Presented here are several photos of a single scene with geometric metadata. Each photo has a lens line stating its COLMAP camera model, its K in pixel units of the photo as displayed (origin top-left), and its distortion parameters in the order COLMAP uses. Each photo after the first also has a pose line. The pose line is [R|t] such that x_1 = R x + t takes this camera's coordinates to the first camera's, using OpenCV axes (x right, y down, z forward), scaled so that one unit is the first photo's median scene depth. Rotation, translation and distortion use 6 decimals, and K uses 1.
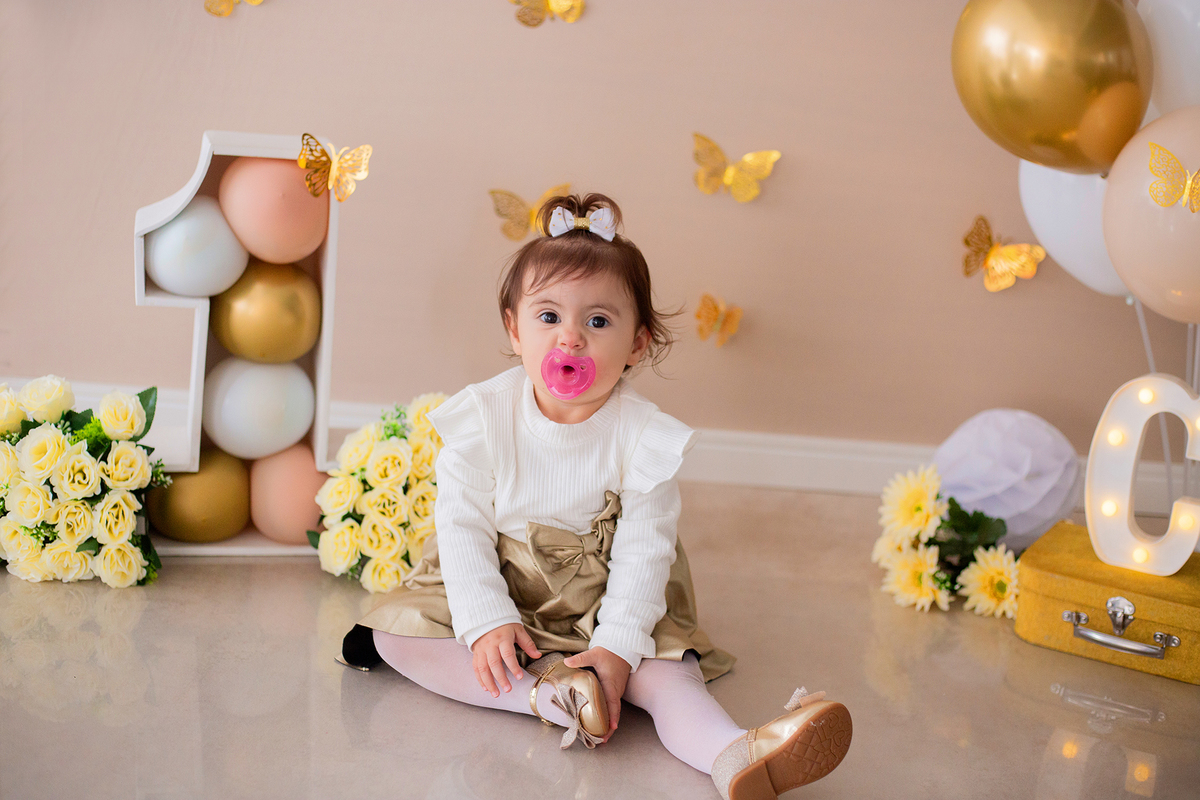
lens RADIAL K [[1771.9, 0, 603.3], [0, 1771.9, 398.2], [0, 0, 1]] dist [-0.098602, -0.108409]
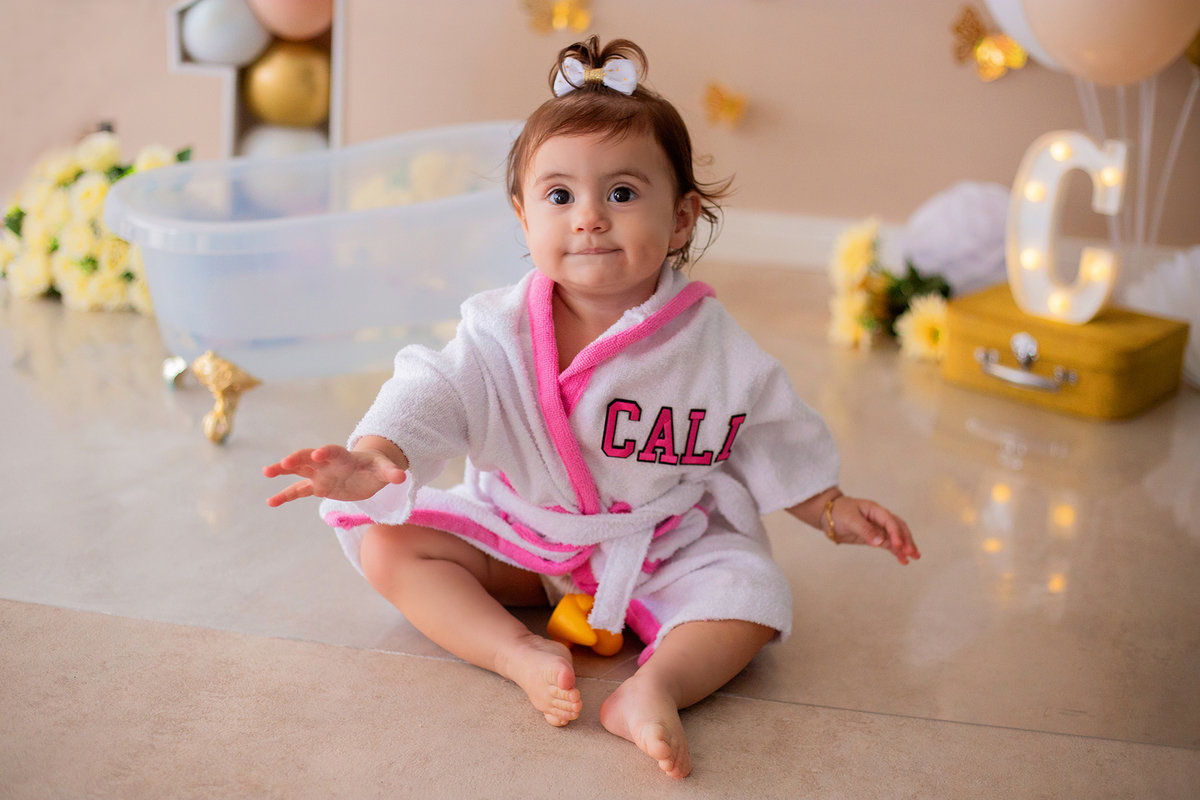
lens RADIAL K [[1771.9, 0, 603.3], [0, 1771.9, 398.2], [0, 0, 1]] dist [-0.098602, -0.108409]
pose [[0.985063, 0.025681, -0.170270, 0.219067], [-0.017358, 0.998589, 0.050193, 0.098621], [0.171319, -0.046488, 0.984118, -0.104441]]
